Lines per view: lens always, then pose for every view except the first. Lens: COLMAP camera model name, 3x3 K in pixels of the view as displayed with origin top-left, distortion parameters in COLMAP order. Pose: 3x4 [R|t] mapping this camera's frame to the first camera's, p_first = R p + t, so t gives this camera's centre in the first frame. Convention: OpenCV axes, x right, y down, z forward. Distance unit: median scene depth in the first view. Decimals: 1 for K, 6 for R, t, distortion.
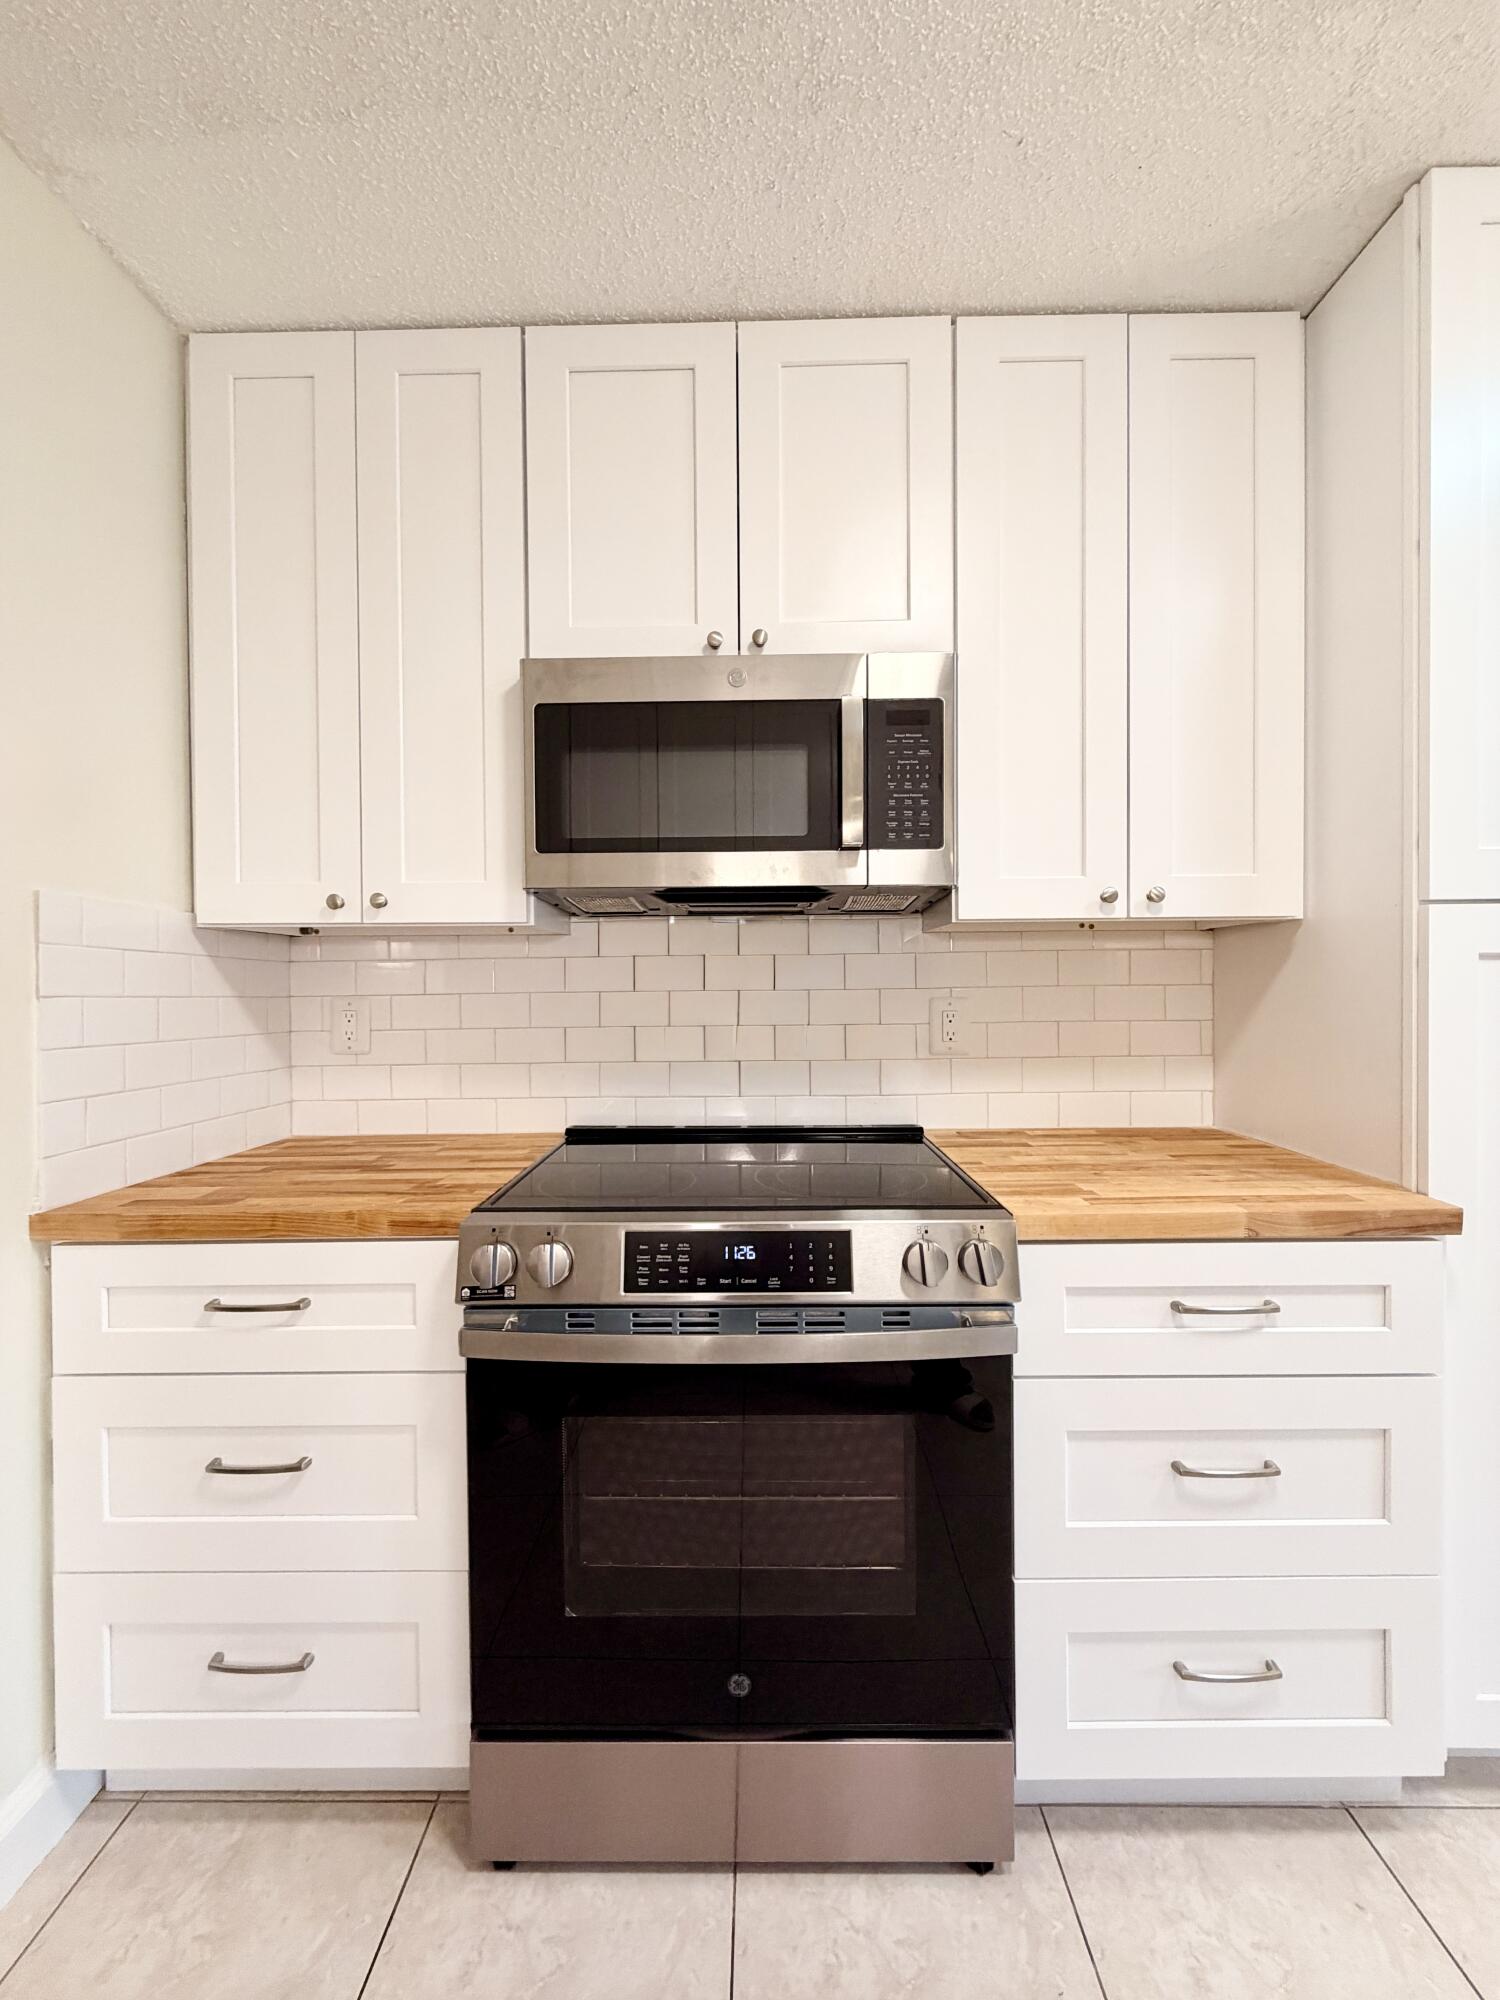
lens RADIAL K [[799.7, 0, 749.0], [0, 799.7, 993.8], [0, 0, 1]] dist [0.000624, 0.000043]
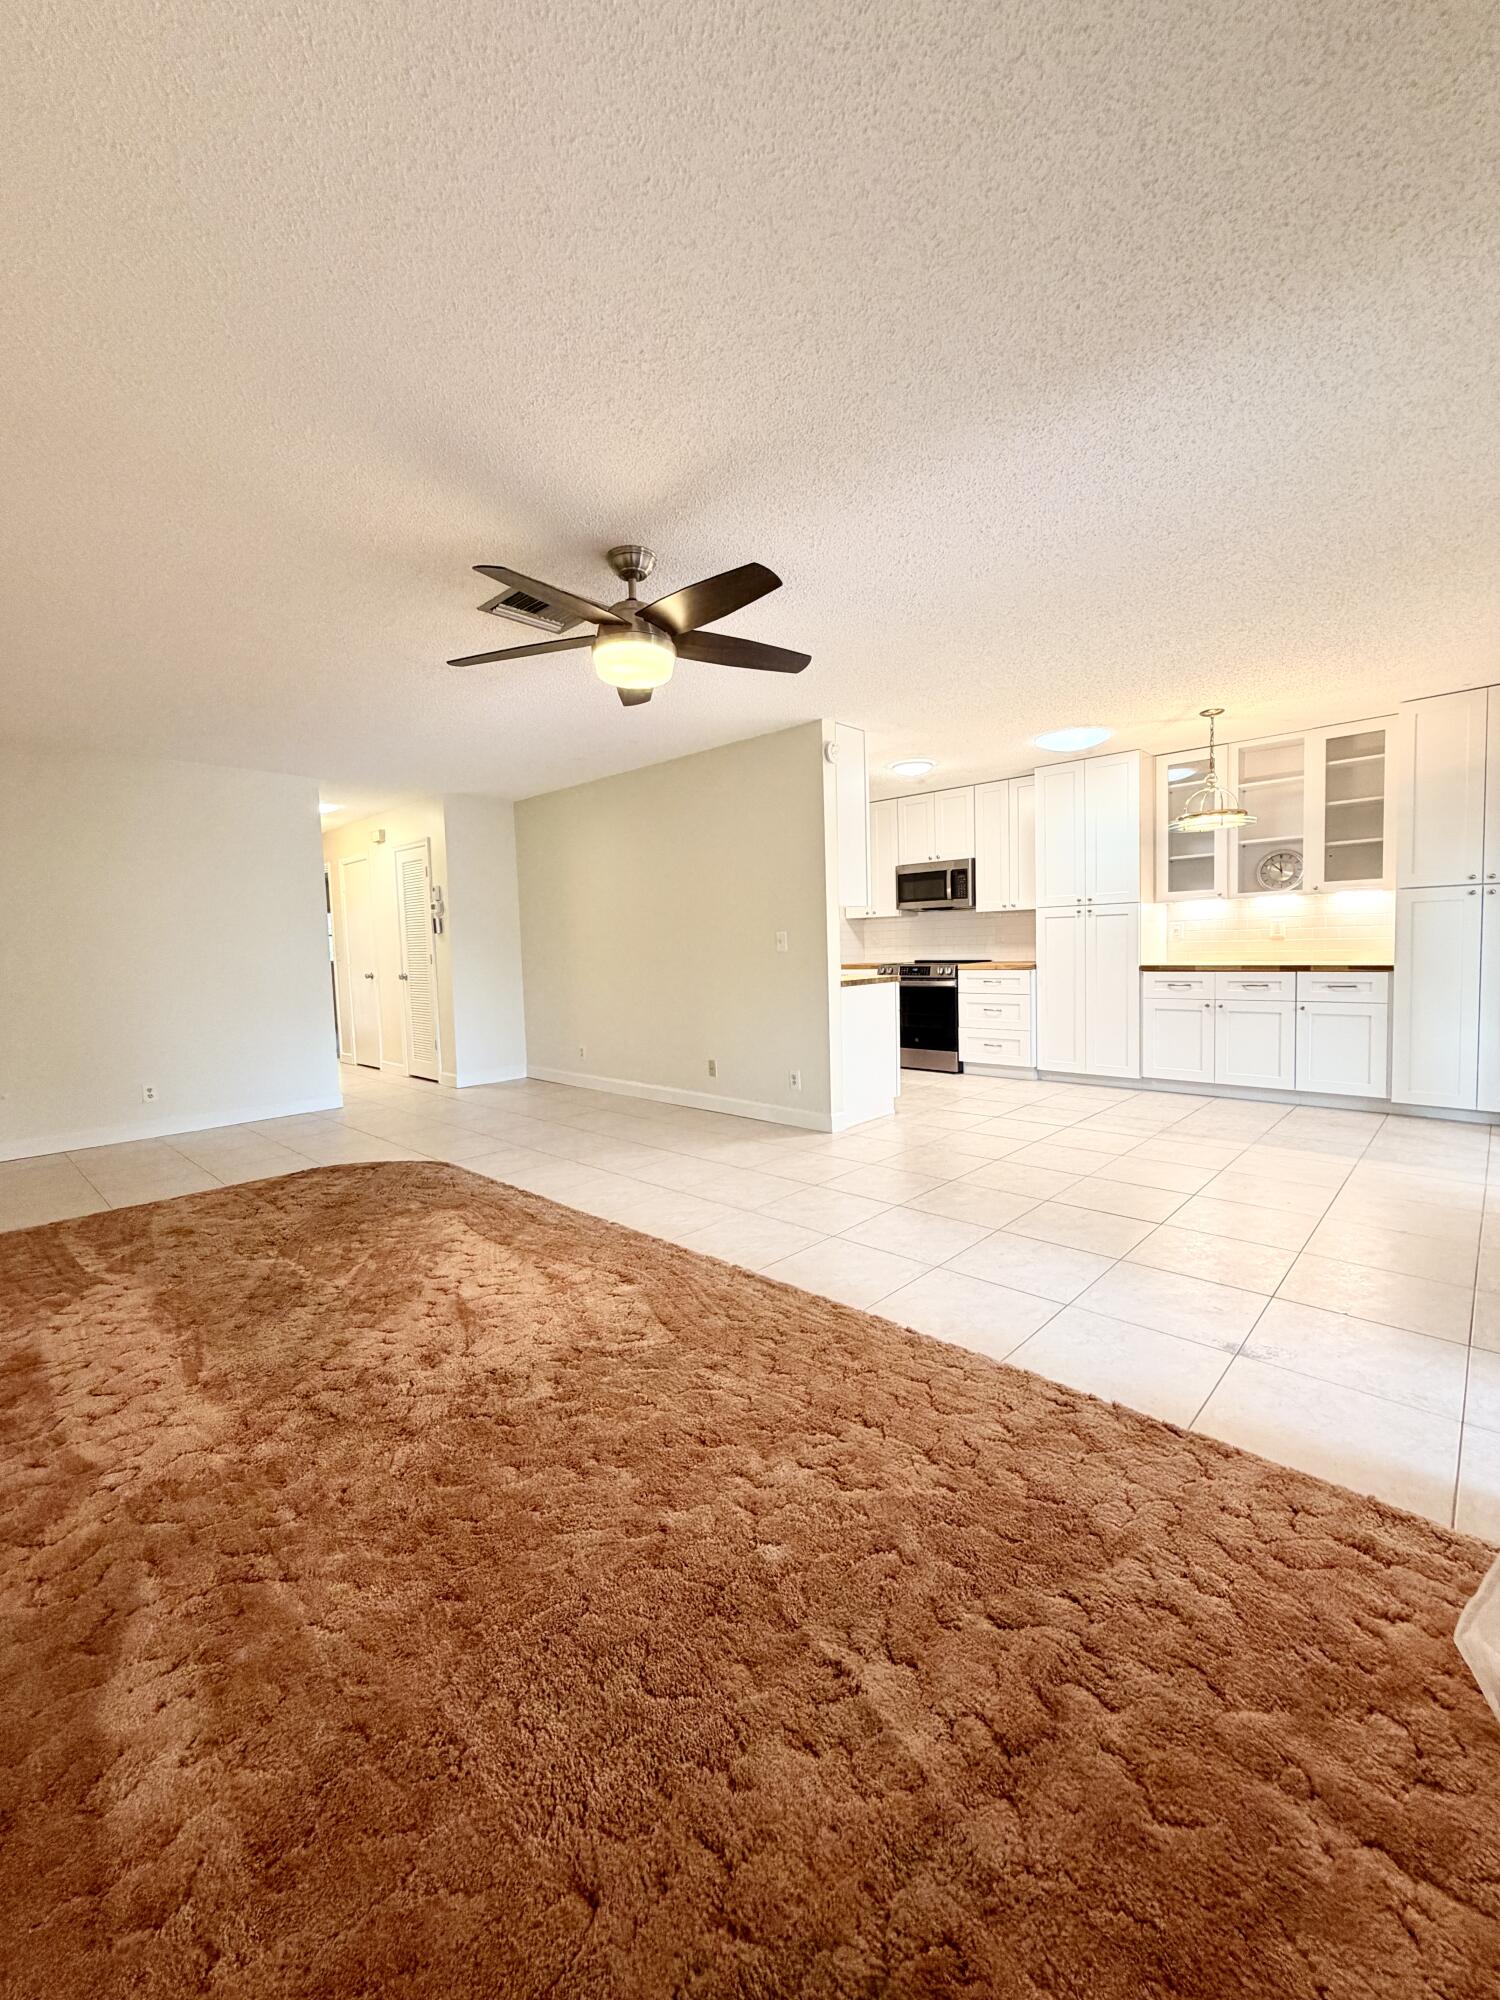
lens RADIAL K [[799.7, 0, 749.0], [0, 799.7, 993.8], [0, 0, 1]] dist [0.000624, 0.000043]
pose [[0.725795, 0.022717, -0.687536, 2.656474], [0.024001, 0.998010, 0.058313, 0.090023], [0.687492, -0.058825, 0.723805, -3.516243]]
